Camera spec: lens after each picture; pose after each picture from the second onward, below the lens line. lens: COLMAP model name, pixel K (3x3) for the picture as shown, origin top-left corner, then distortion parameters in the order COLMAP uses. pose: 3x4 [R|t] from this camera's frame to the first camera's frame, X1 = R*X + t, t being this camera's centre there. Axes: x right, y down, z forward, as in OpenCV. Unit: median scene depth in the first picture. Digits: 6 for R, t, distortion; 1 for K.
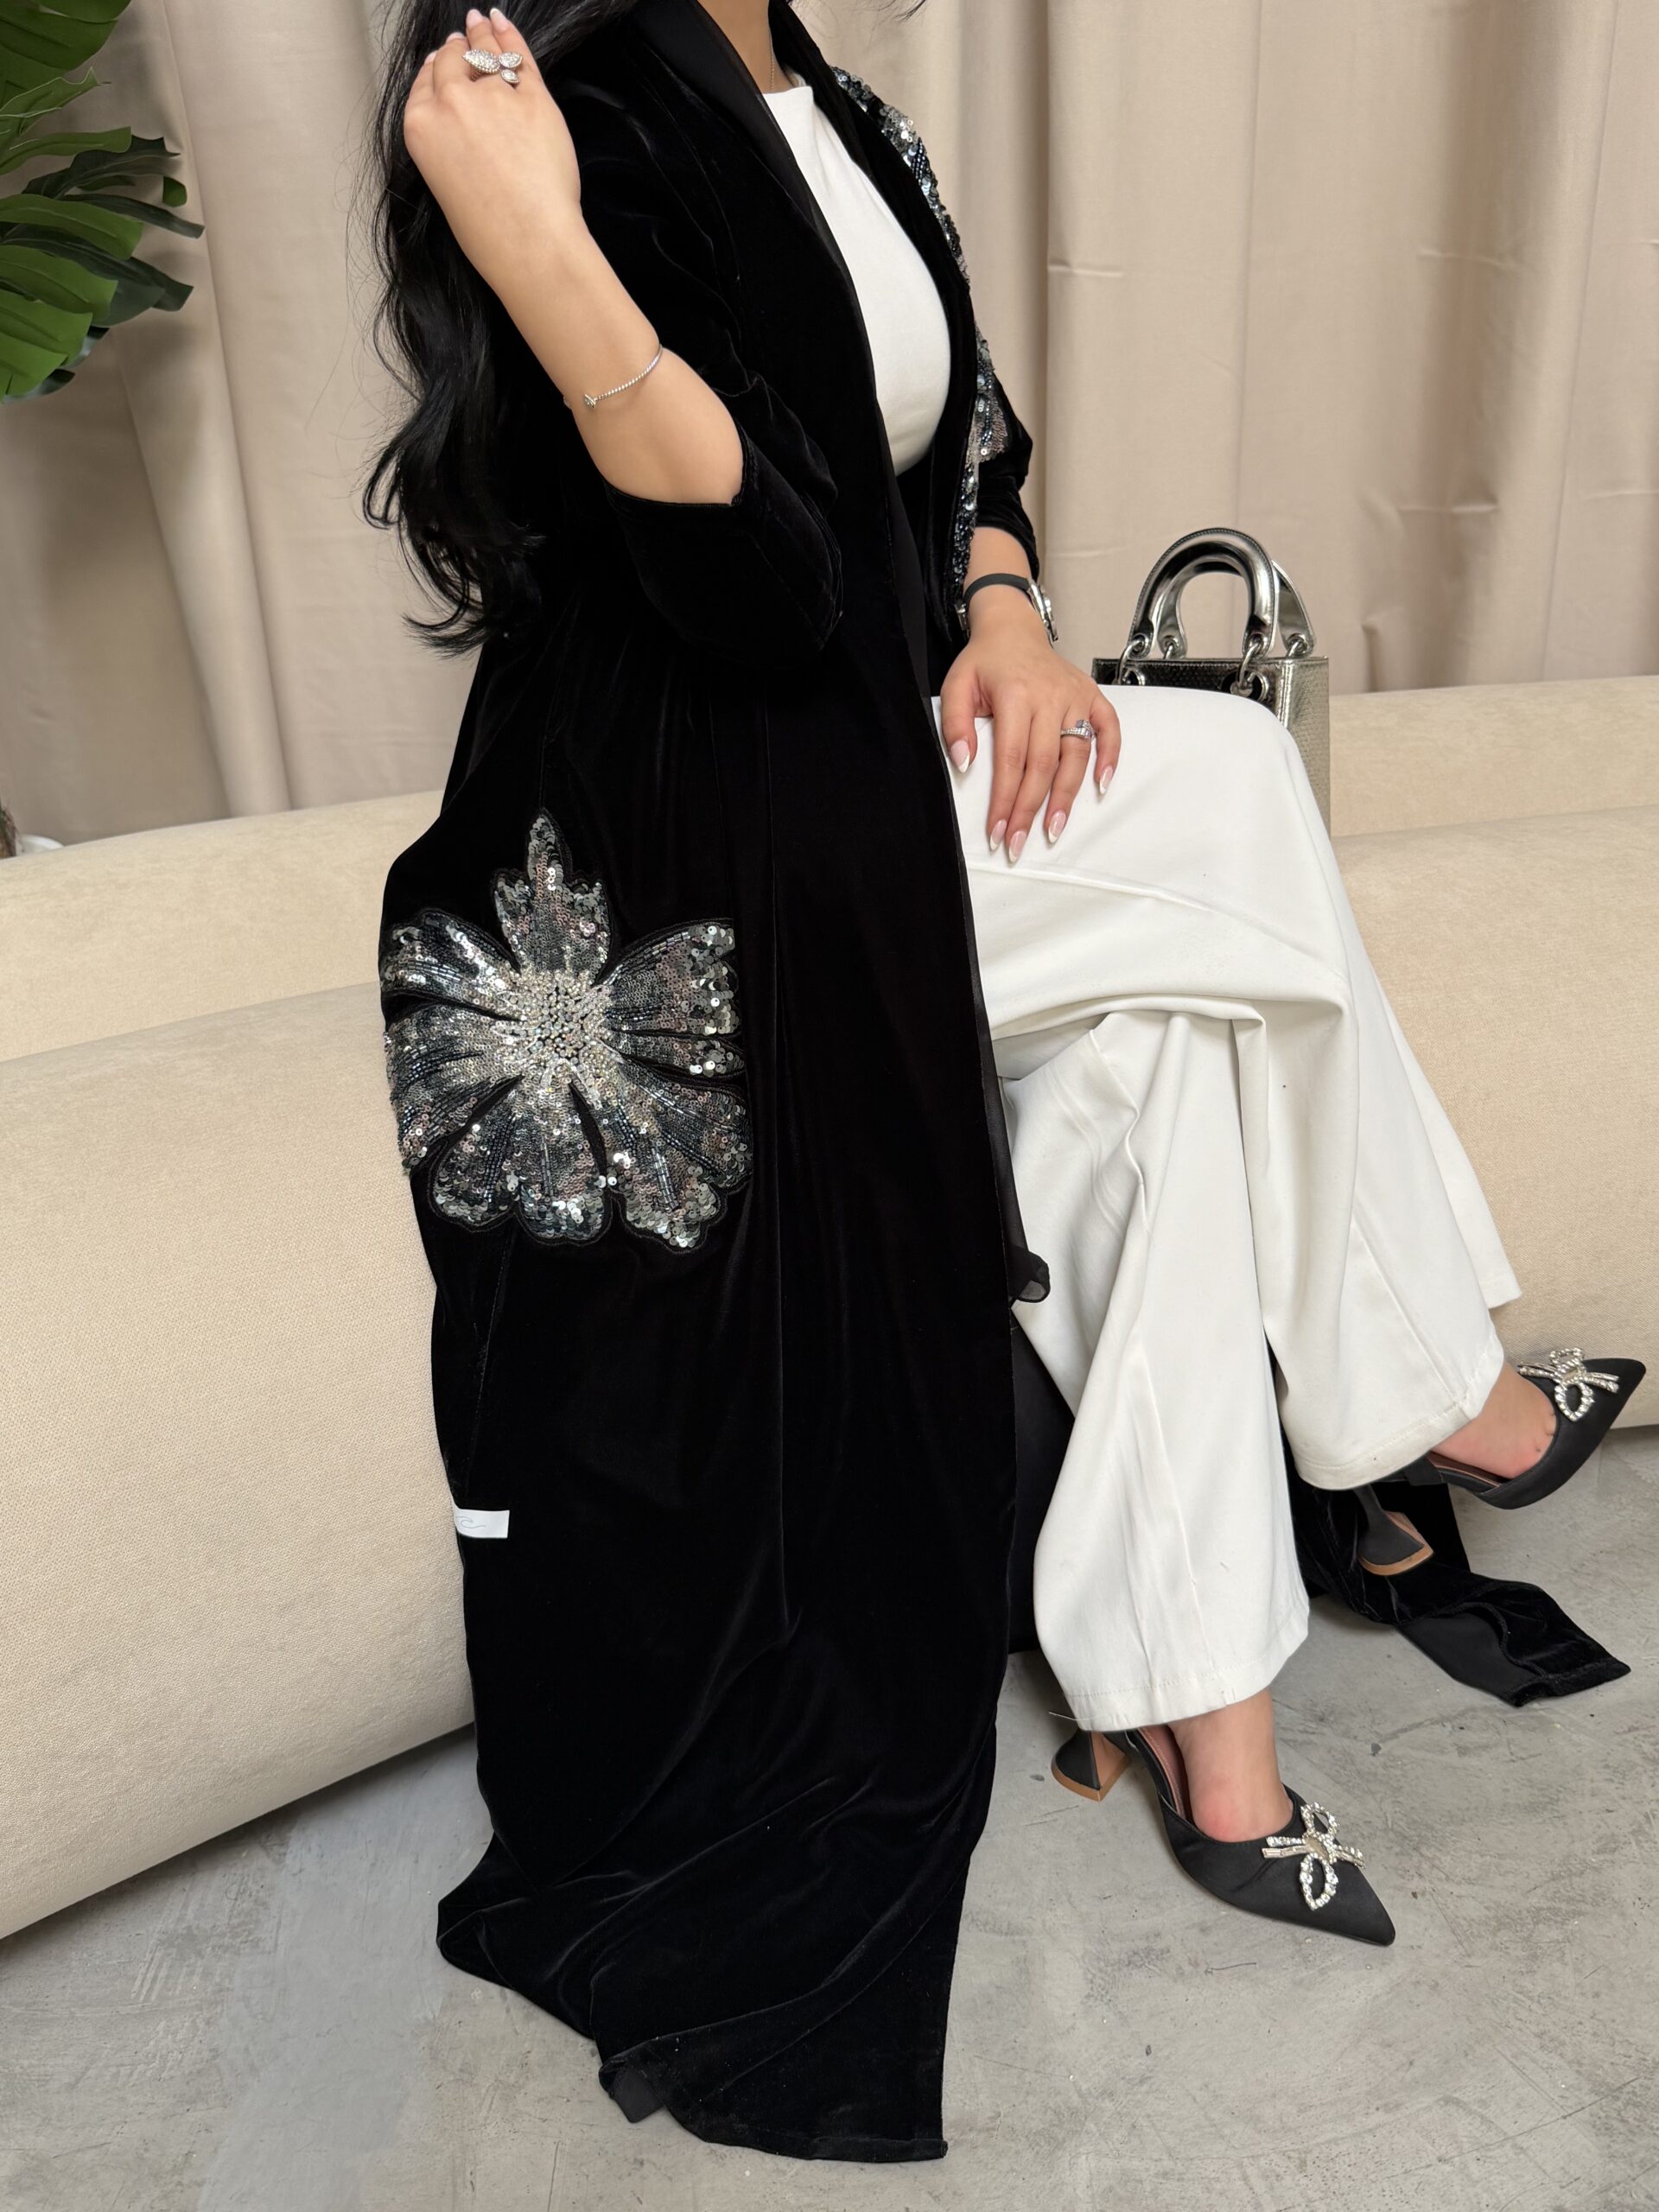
lens RADIAL K [[1855.2, 0, 857.0], [0, 1855.2, 1111.7], [0, 0, 1]] dist [-0.008775, -0.007747]
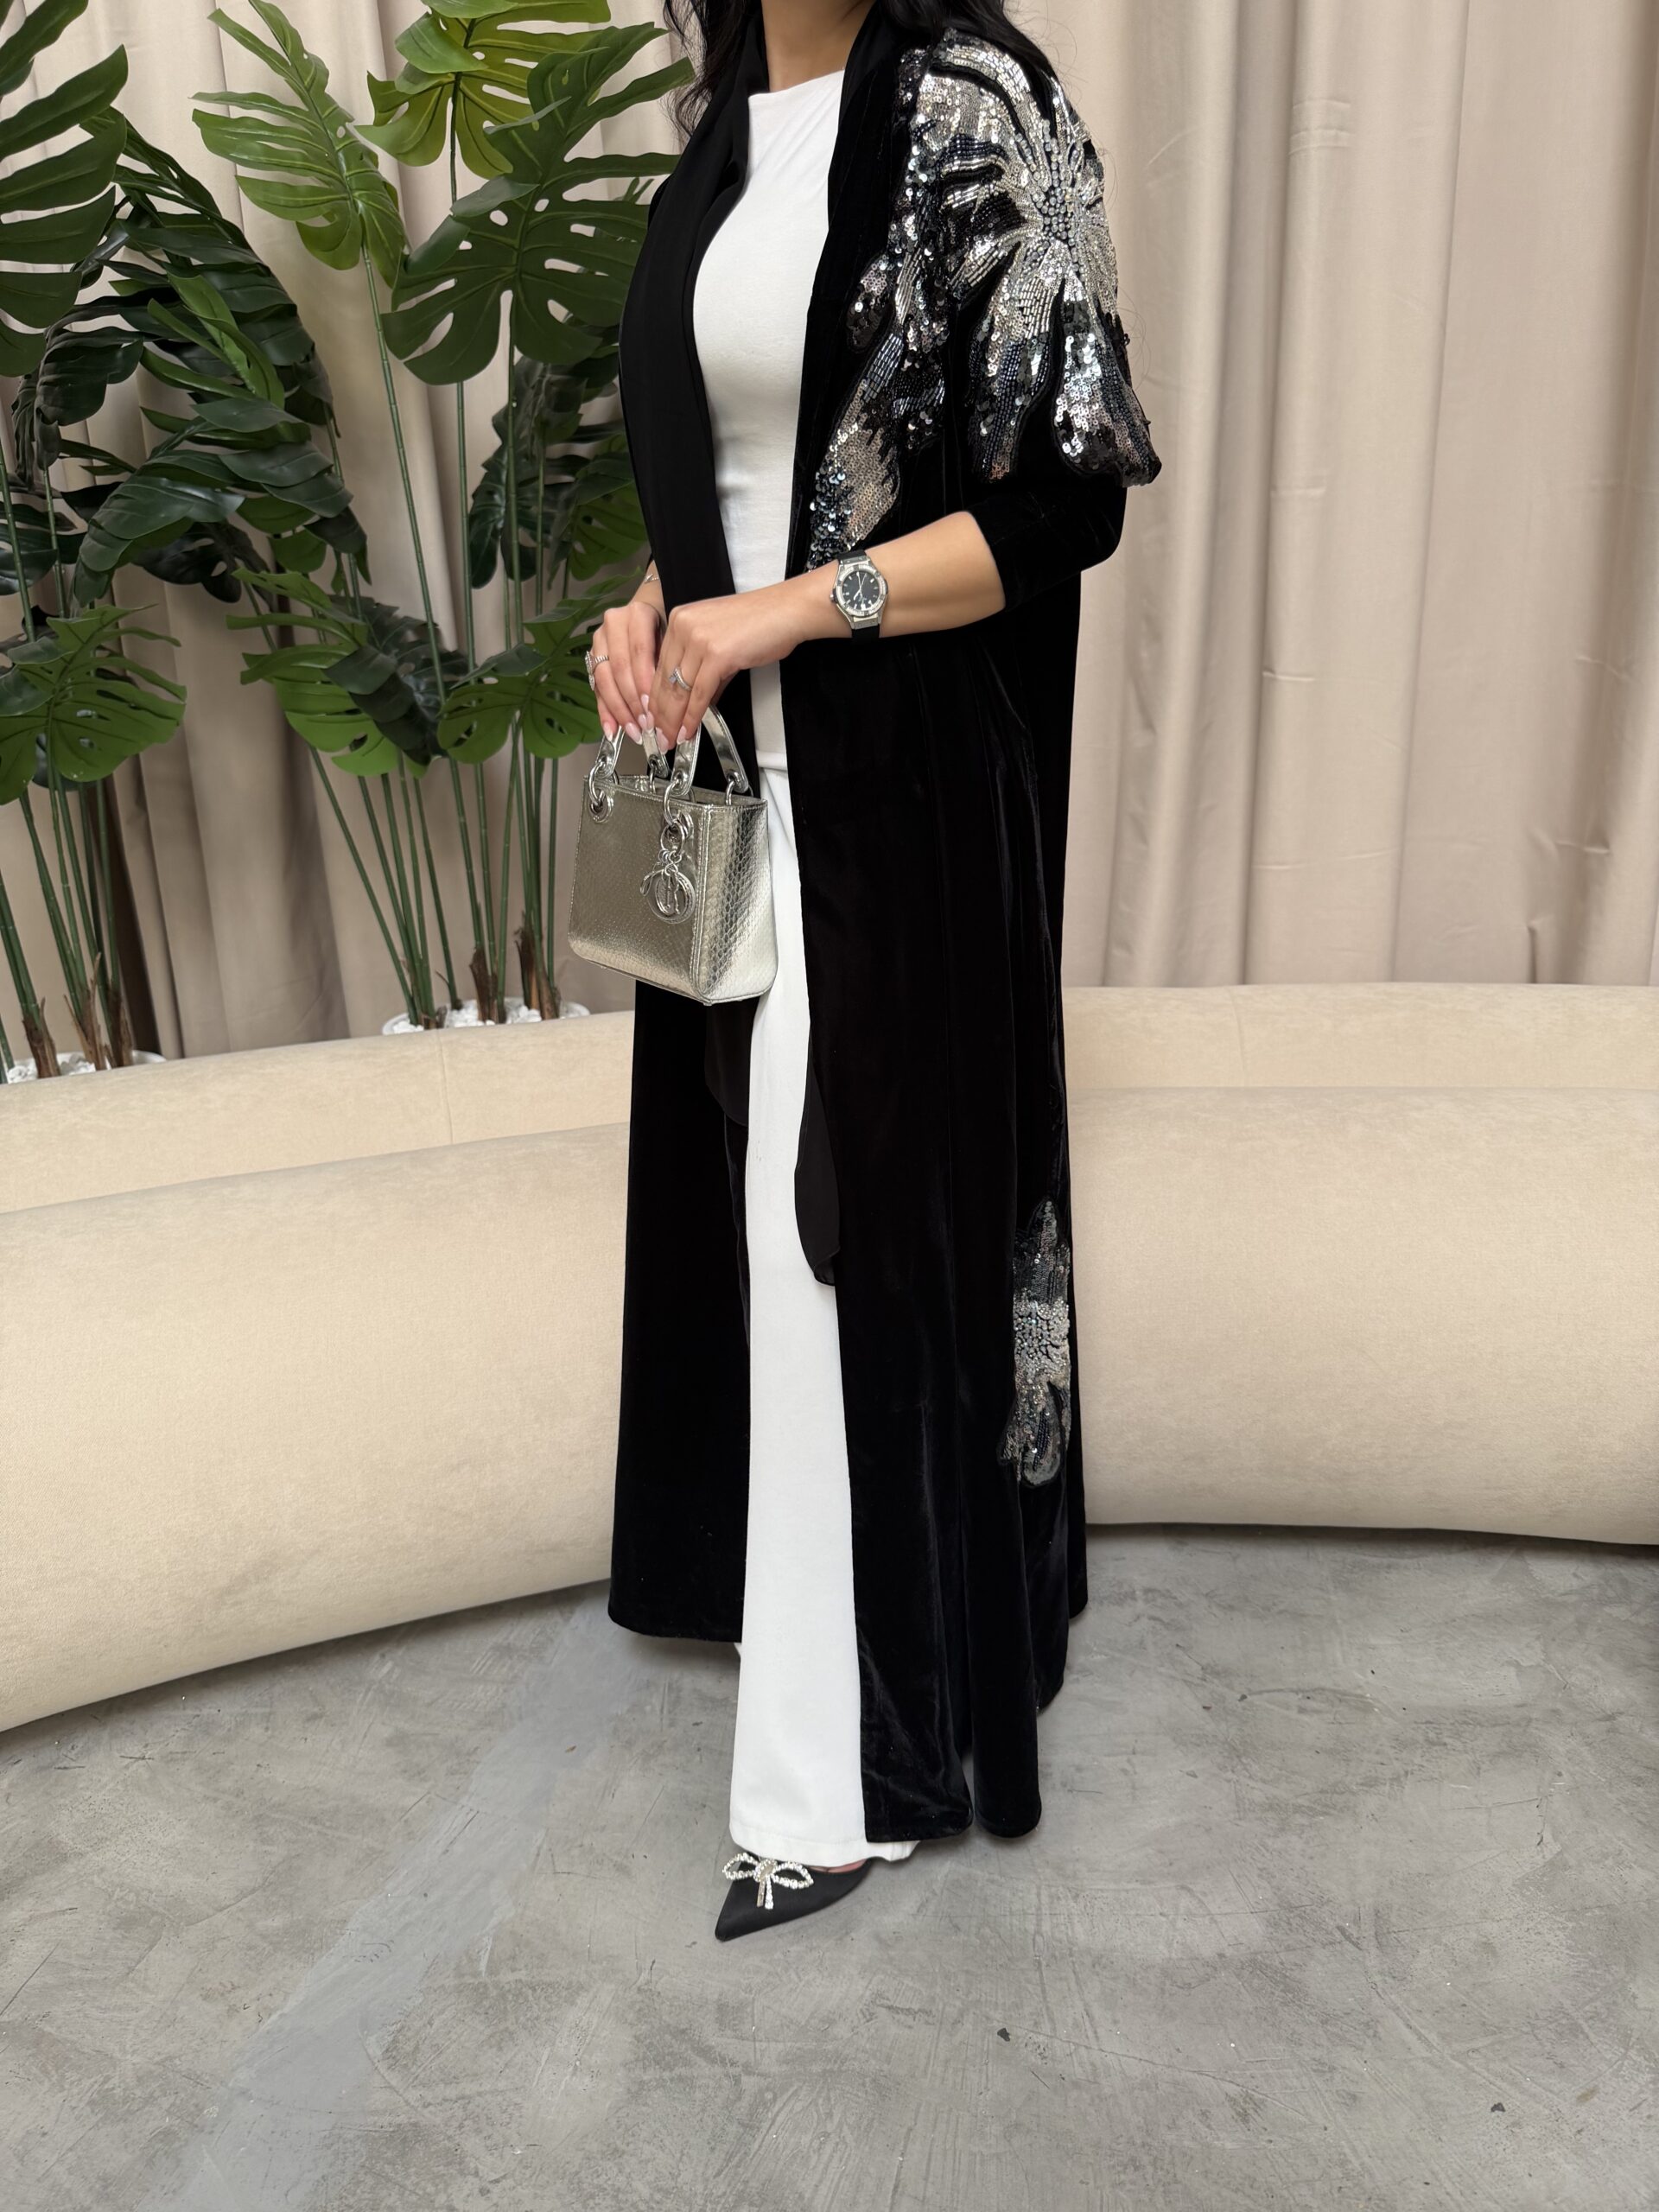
lens RADIAL K [[1596.3, 0, 841.5], [0, 1596.3, 1112.9], [0, 0, 1]] dist [-0.005984, -0.006105]
pose [[0.951492, 0.105995, -0.288840, 0.348347], [-0.129660, 0.989490, -0.064014, 0.001334], [0.279019, 0.098359, 0.955235, -0.436342]]
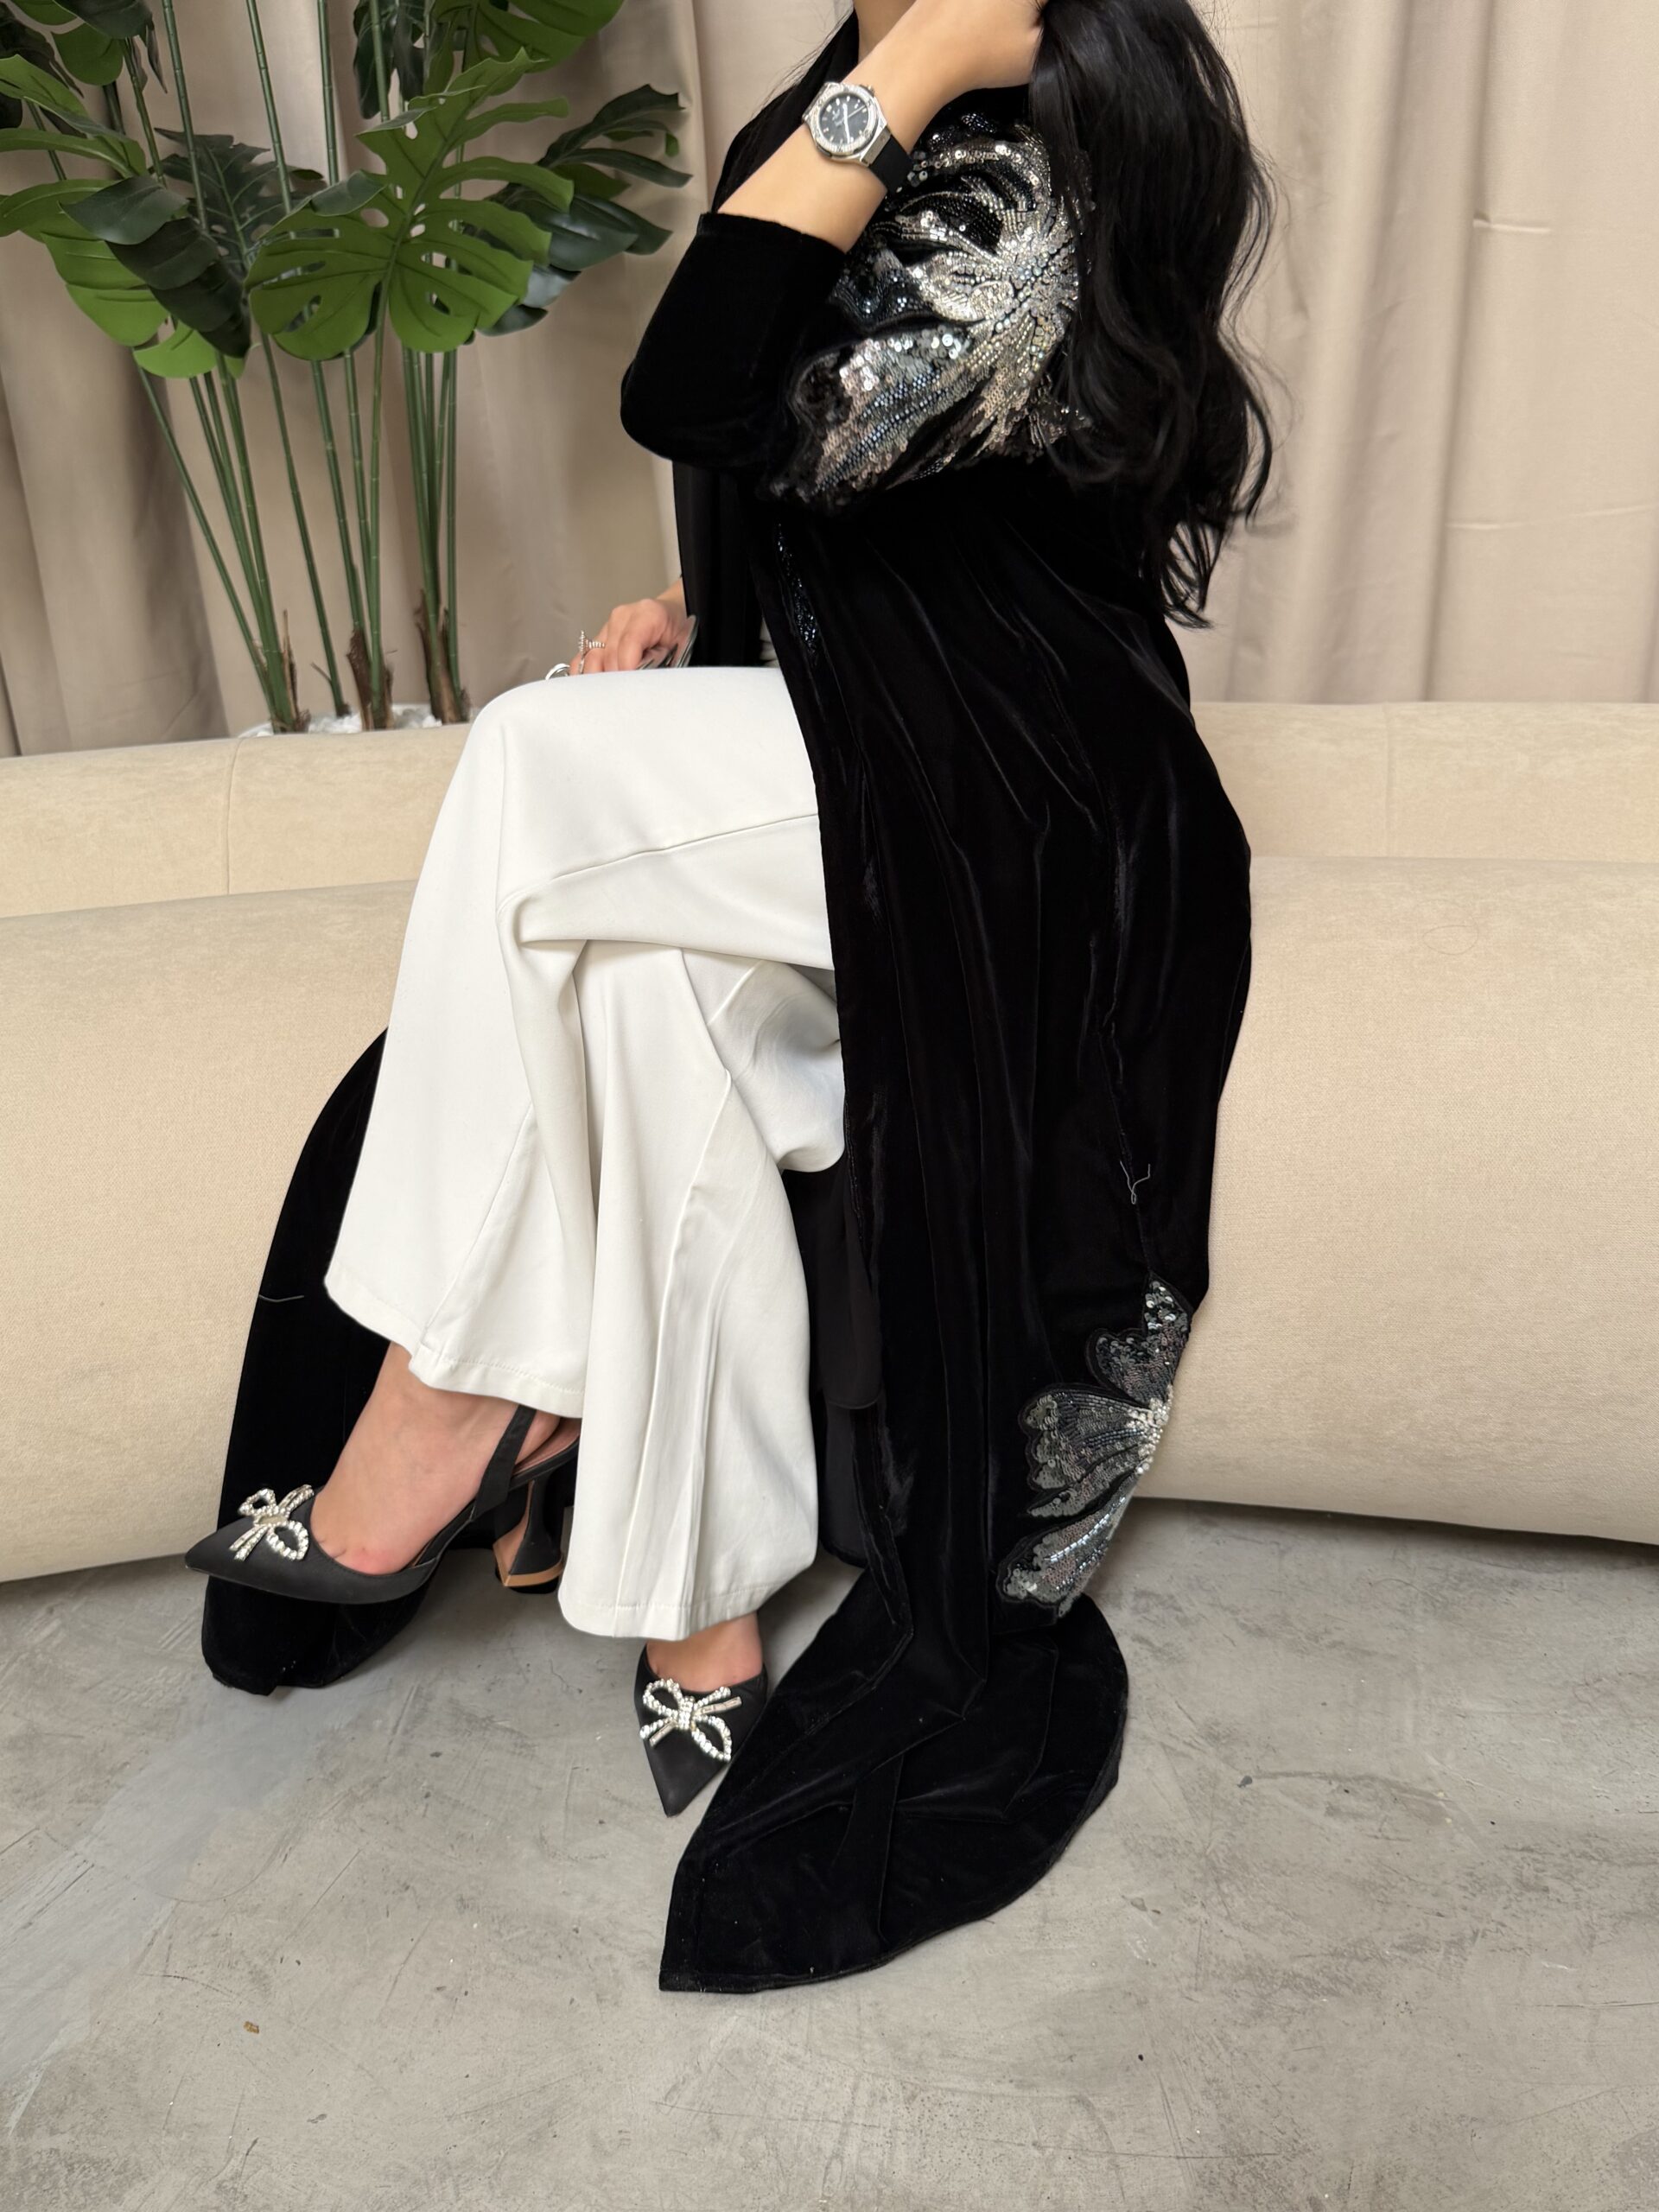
lens RADIAL K [[1855.2, 0, 840.0], [0, 1855.2, 1117.0], [0, 0, 1]] dist [-0.008775, -0.007747]
pose [[0.910707, 0.185153, -0.369231, 0.453189], [-0.167978, 0.982665, 0.078446, -0.053386], [0.377355, -0.009419, 0.926021, 0.008961]]
